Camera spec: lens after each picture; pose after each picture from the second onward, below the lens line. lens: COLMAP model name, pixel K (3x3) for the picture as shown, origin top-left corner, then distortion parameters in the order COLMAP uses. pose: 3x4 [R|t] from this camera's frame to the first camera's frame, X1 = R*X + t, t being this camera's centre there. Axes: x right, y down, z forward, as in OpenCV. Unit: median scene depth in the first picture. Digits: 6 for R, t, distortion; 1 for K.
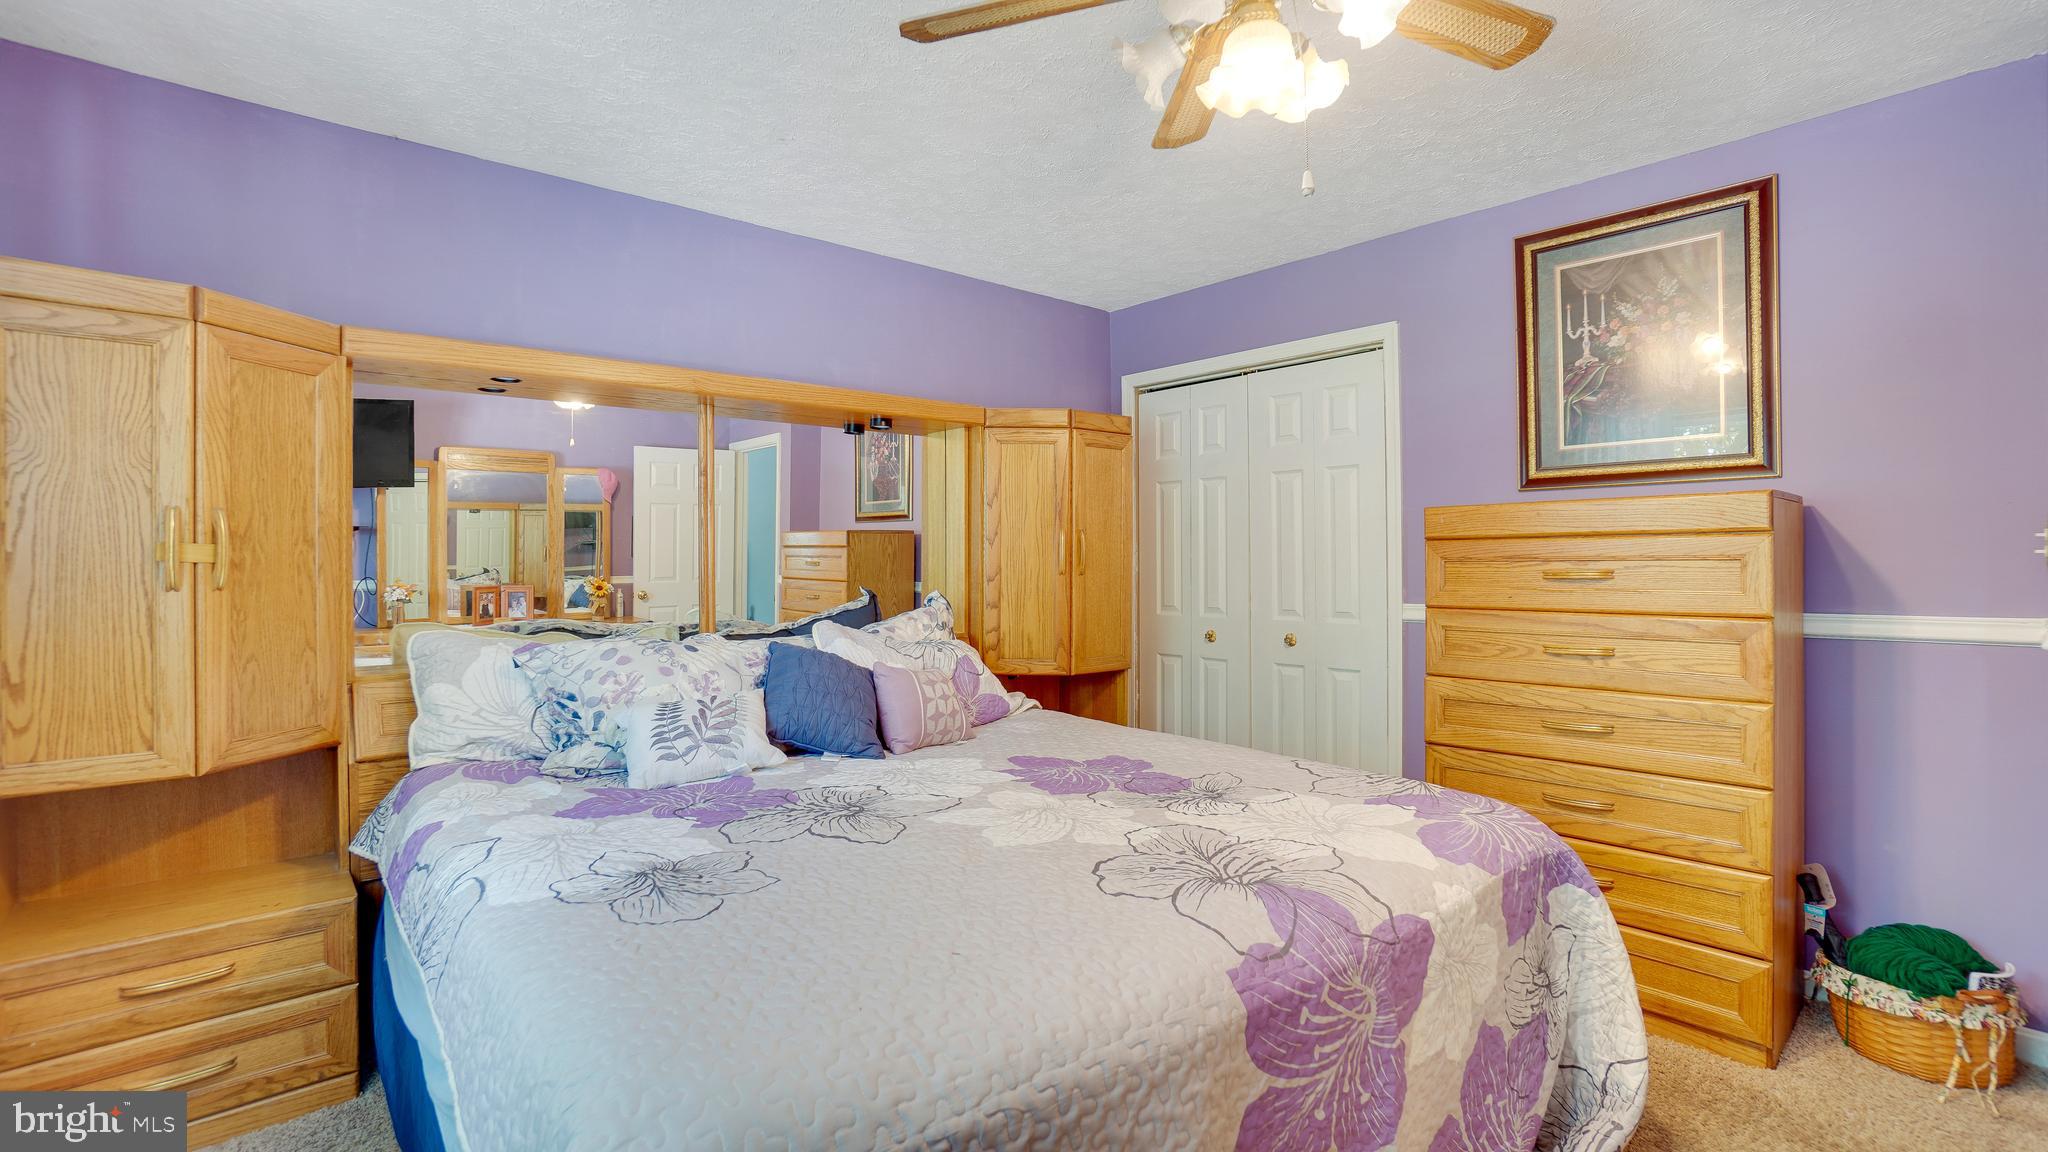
lens RADIAL K [[907.7, 0, 1005.9], [0, 907.7, 565.2], [0, 0, 1]] dist [-0.064731, 0.025660]
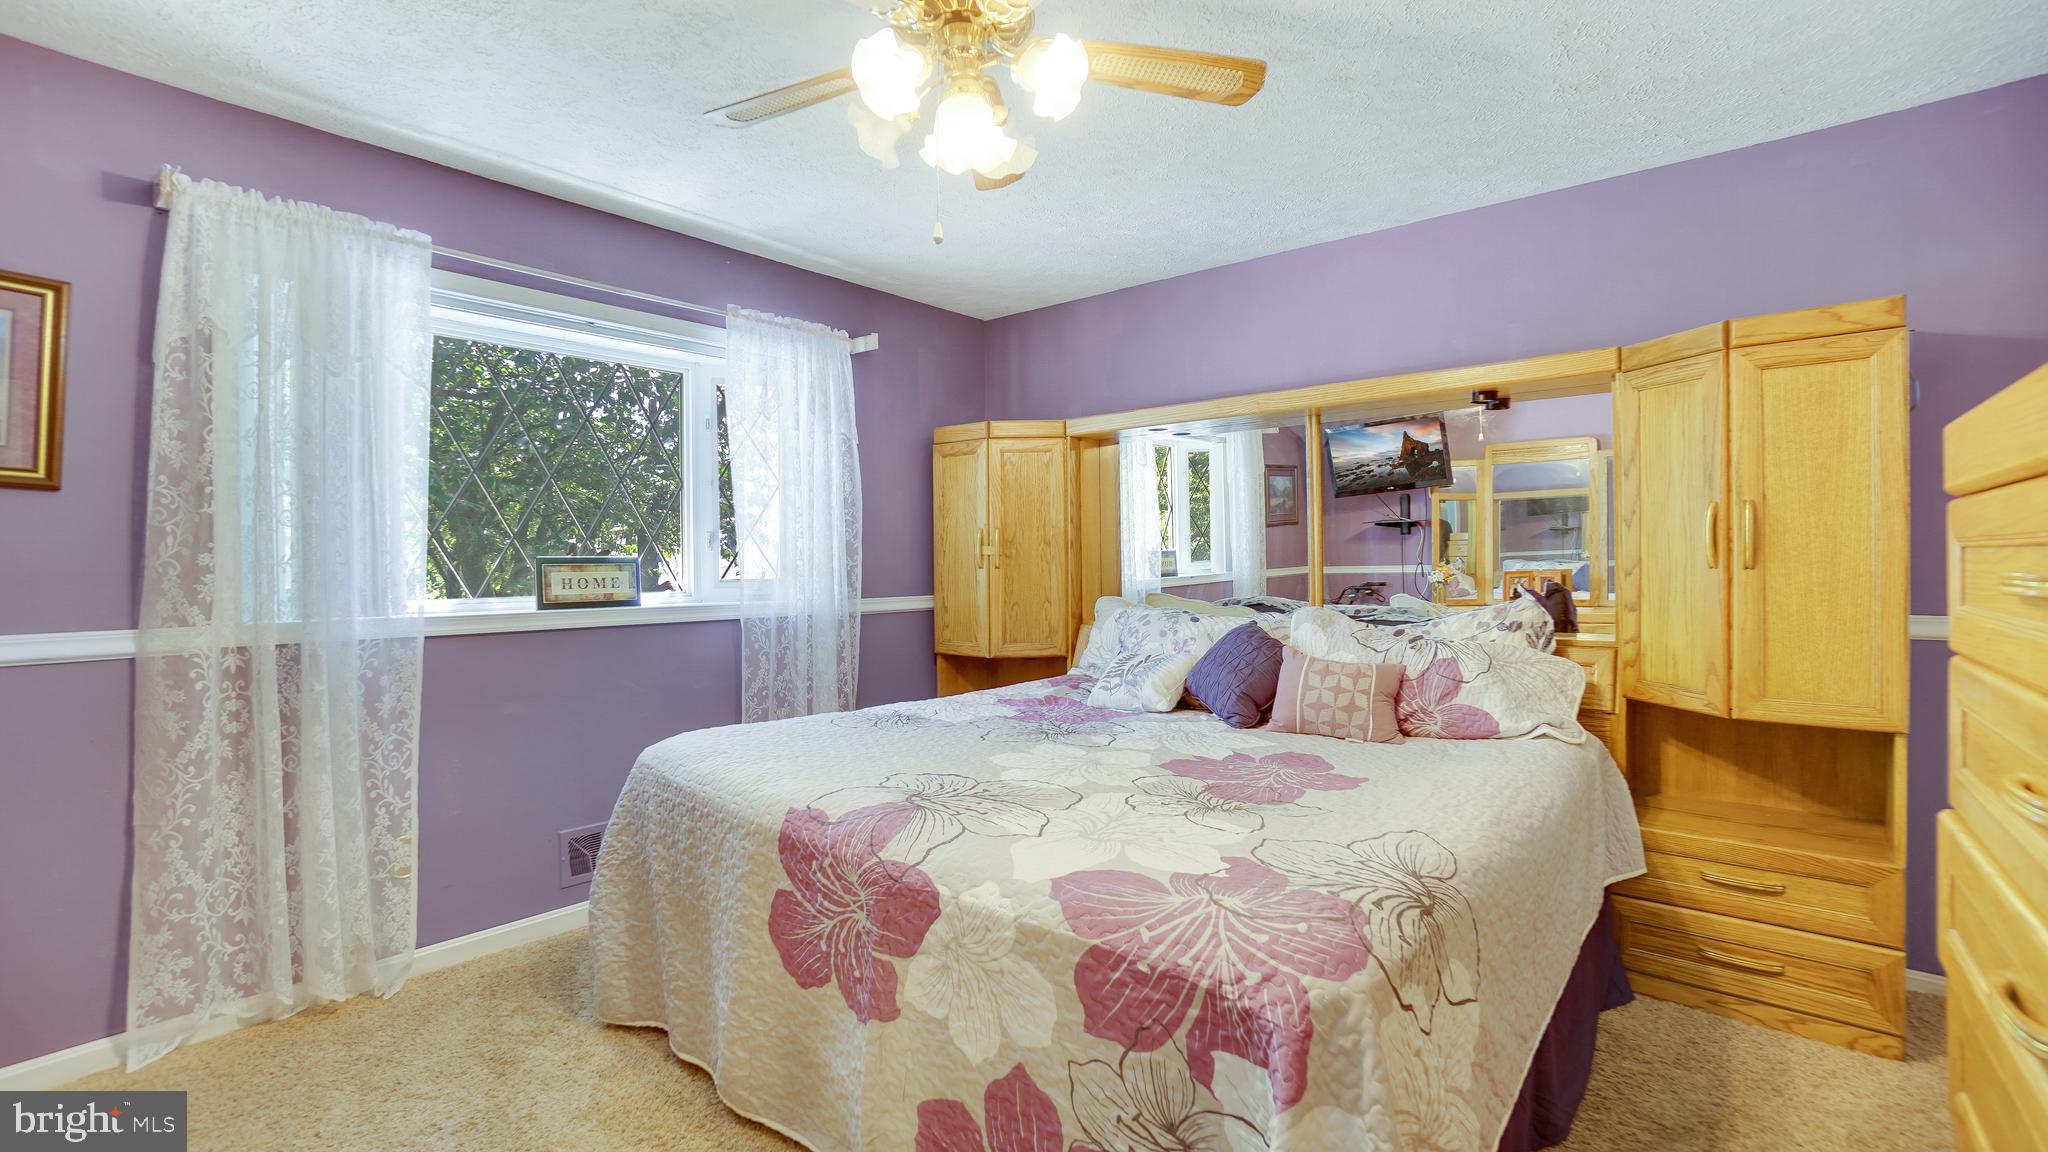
lens RADIAL K [[907.7, 0, 1005.9], [0, 907.7, 565.2], [0, 0, 1]] dist [-0.064731, 0.025660]
pose [[0.144640, 0.009792, -0.989436, 1.221841], [0.003253, 0.999941, 0.010371, -0.001062], [0.989479, -0.004719, 0.144600, 0.732256]]
